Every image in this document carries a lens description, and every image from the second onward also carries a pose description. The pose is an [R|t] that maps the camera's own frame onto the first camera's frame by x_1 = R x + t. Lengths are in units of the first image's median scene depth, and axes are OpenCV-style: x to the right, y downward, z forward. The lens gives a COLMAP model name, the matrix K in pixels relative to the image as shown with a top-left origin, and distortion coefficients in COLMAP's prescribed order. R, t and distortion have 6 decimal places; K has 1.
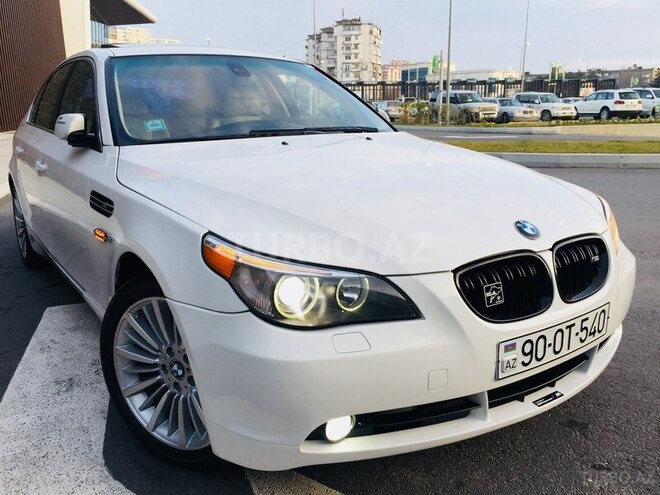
lens RADIAL K [[564.5, 0, 328.6], [0, 564.5, 247.4], [0, 0, 1]] dist [0.081523, -0.100191]
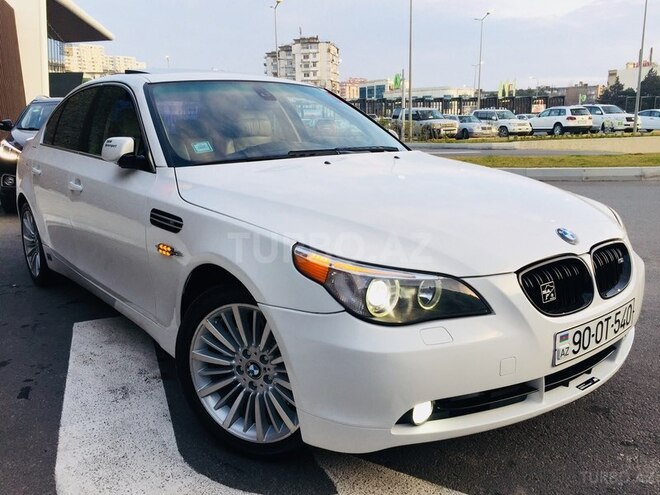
lens RADIAL K [[564.5, 0, 324.1], [0, 564.5, 250.0], [0, 0, 1]] dist [0.081523, -0.100191]
pose [[0.997651, -0.020250, 0.065434, -0.211474], [0.021729, 0.999522, -0.021974, 0.011448], [-0.064958, 0.023344, 0.997615, -0.113839]]
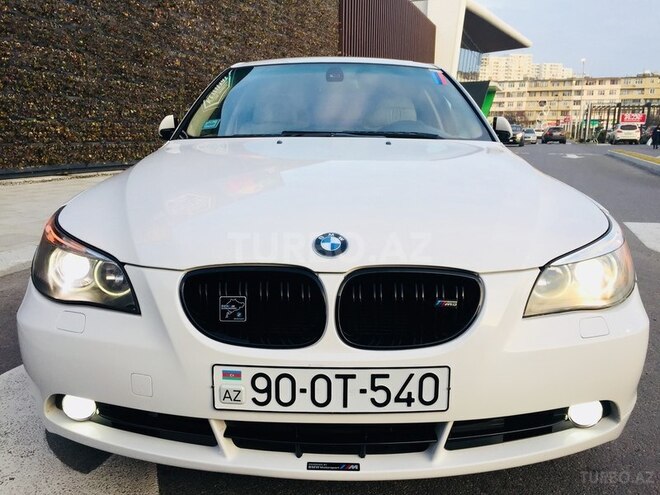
lens RADIAL K [[564.5, 0, 330.5], [0, 564.5, 250.7], [0, 0, 1]] dist [0.081523, -0.100191]
pose [[0.816459, 0.140741, -0.559987, 0.772503], [-0.160629, 0.986918, 0.013846, -0.033782], [0.554610, 0.078645, 0.828385, 0.333669]]
